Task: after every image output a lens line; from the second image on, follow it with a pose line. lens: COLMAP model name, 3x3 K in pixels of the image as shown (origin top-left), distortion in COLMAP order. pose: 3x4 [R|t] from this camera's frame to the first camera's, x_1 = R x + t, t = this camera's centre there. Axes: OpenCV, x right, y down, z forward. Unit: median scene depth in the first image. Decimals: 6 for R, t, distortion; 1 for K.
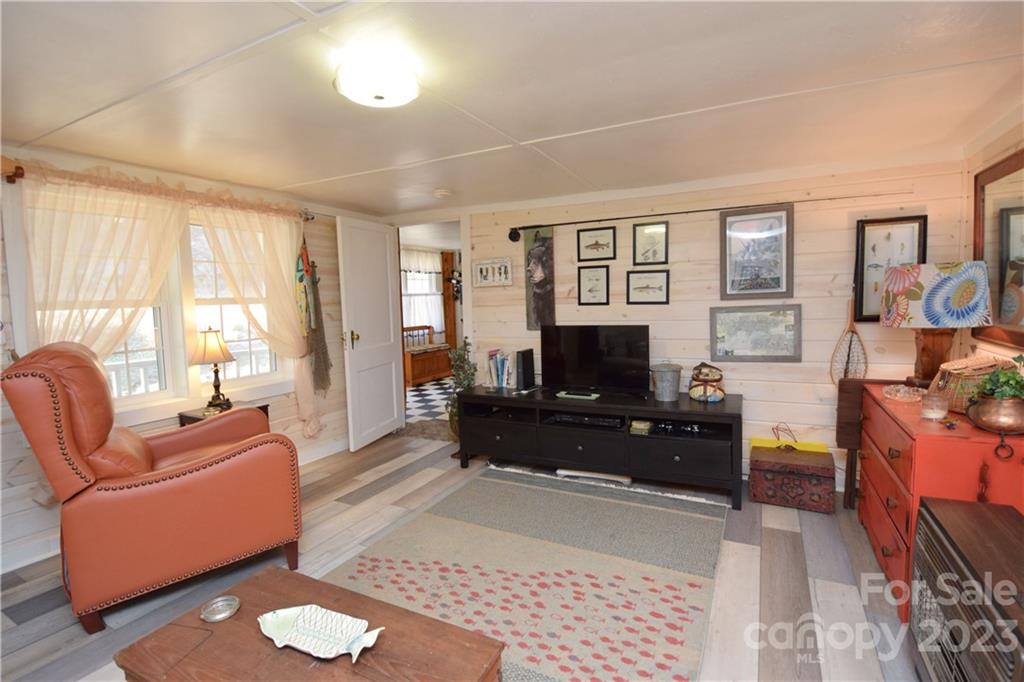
lens RADIAL K [[474.1, 0, 511.5], [0, 474.1, 339.6], [0, 0, 1]] dist [0.018658, -0.026094]
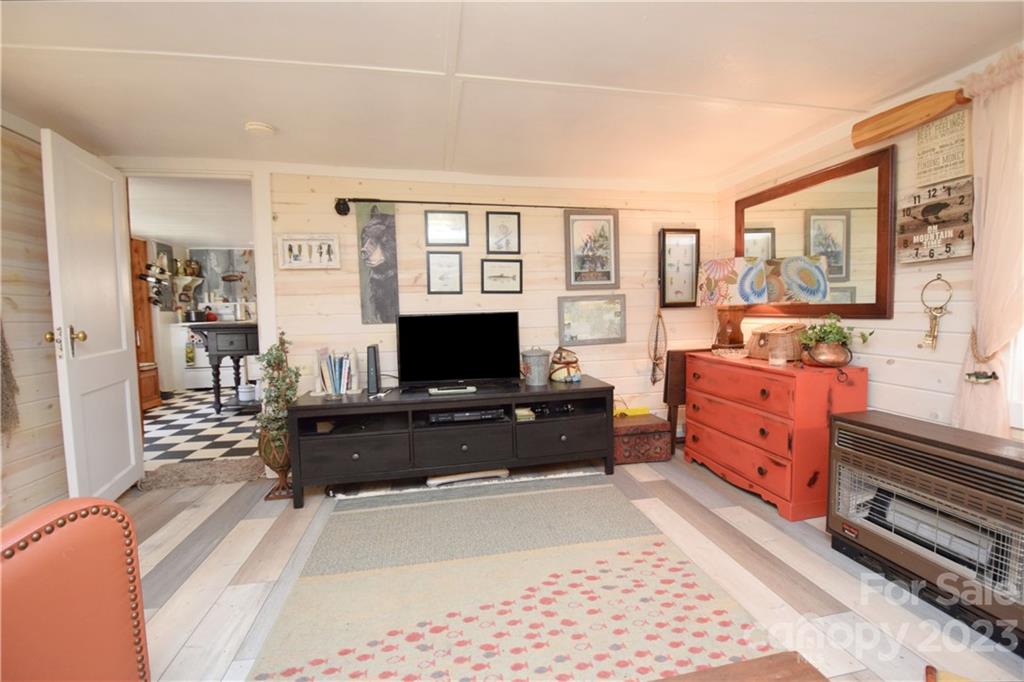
lens RADIAL K [[449.4, 0, 516.0], [0, 449.4, 344.6], [0, 0, 1]] dist [0.016406, -0.024181]
pose [[0.782966, -0.031728, 0.621255, -0.295781], [0.052986, 0.998470, -0.015786, 0.052089], [-0.619804, 0.045278, 0.783449, 0.260295]]
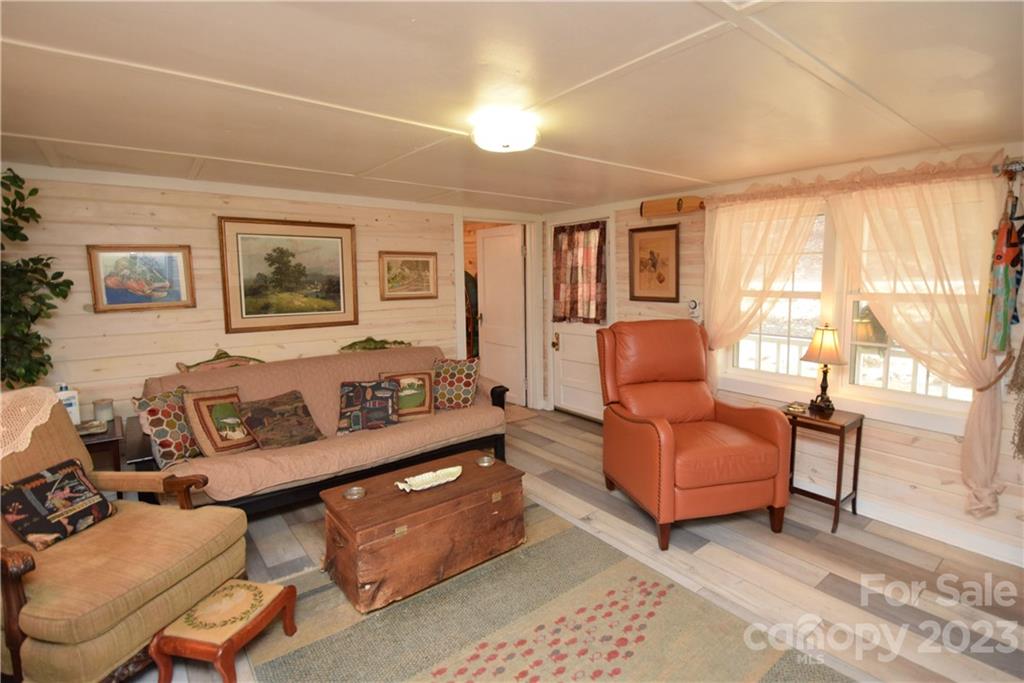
lens RADIAL K [[499.3, 0, 553.3], [0, 499.3, 326.4], [0, 0, 1]] dist [0.023641, -0.030604]
pose [[-0.367365, 0.120564, -0.922229, 0.448275], [-0.079184, 0.983908, 0.160170, -0.129629], [0.926700, 0.131867, -0.351907, 0.788474]]
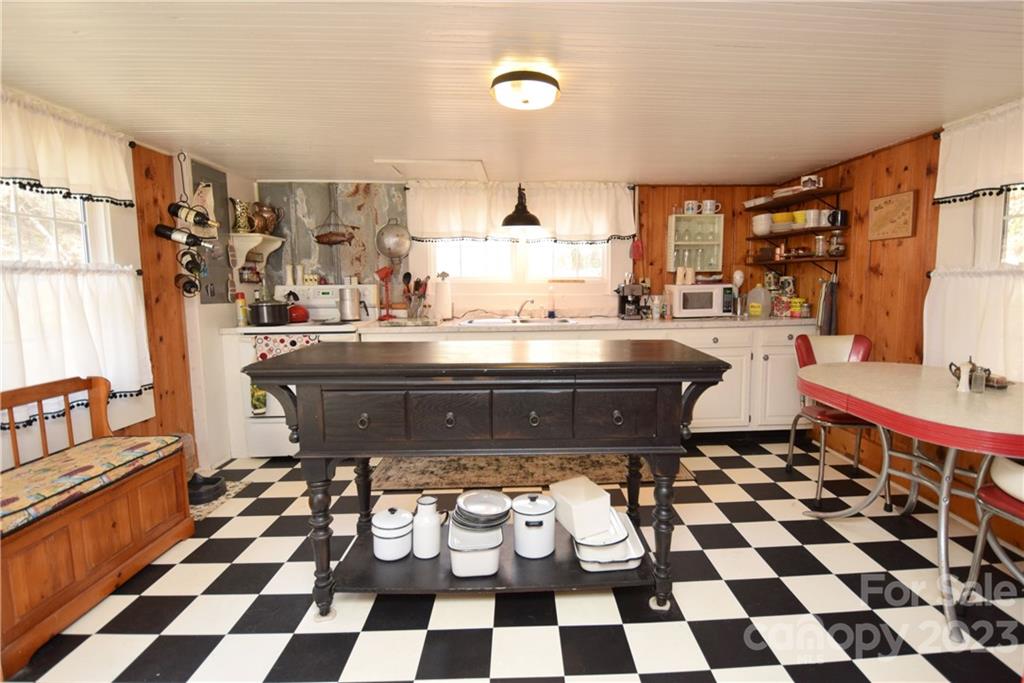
lens RADIAL K [[509.1, 0, 534.7], [0, 509.1, 343.3], [0, 0, 1]] dist [0.026890, -0.029125]
pose [[0.866743, -0.033125, 0.497654, -0.220826], [0.029580, 0.999450, 0.015006, -0.113216], [-0.497878, 0.001714, 0.867246, 1.420348]]
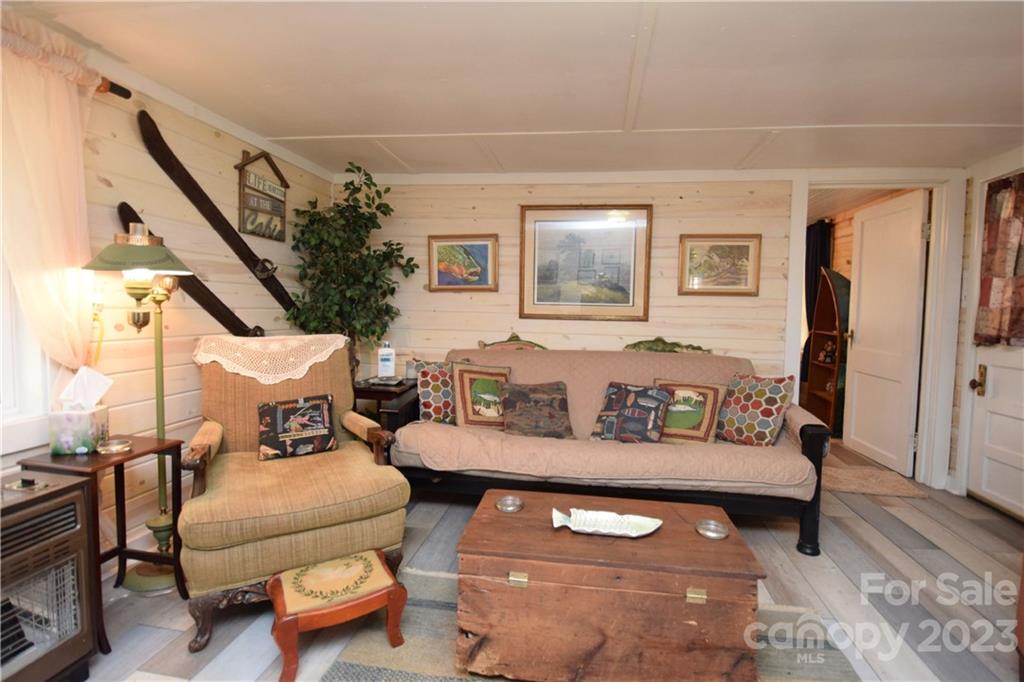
lens RADIAL K [[483.7, 0, 529.4], [0, 483.7, 334.1], [0, 0, 1]] dist [0.022807, -0.030600]
pose [[-0.940373, 0.022499, -0.339400, 0.075833], [-0.033187, 0.986981, 0.157378, -0.026189], [0.338522, 0.159258, -0.927383, 0.776005]]
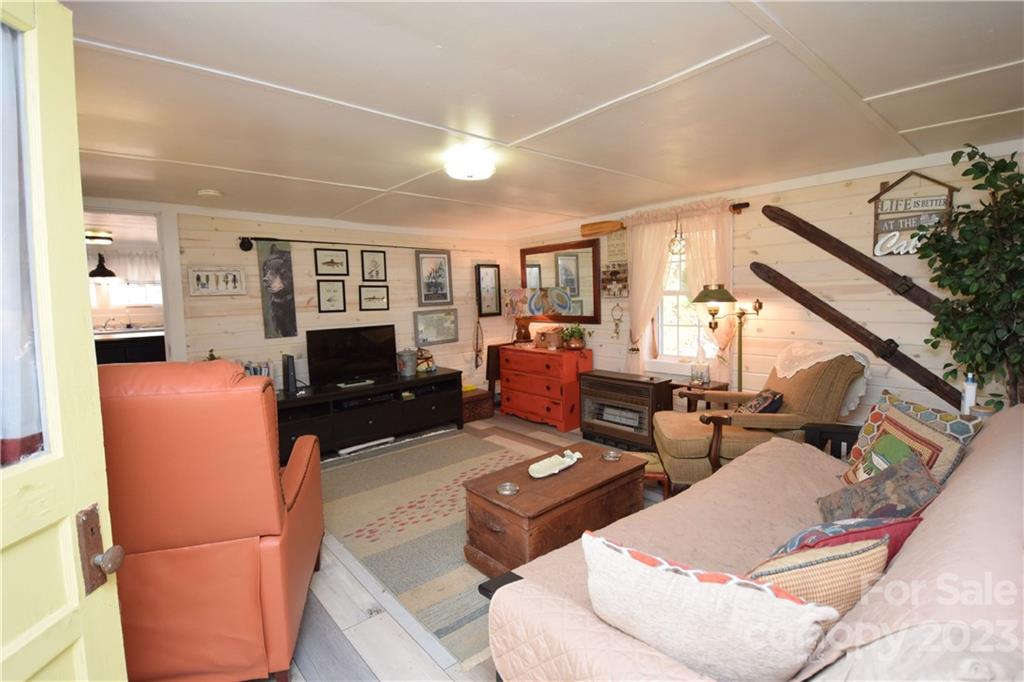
lens RADIAL K [[469.2, 0, 517.6], [0, 469.2, 342.6], [0, 0, 1]] dist [0.002669, 0.000198]
pose [[0.370219, -0.072881, 0.926081, -0.847424], [0.103802, 0.993920, 0.036723, 0.009806], [-0.923127, 0.082534, 0.375533, 0.140457]]
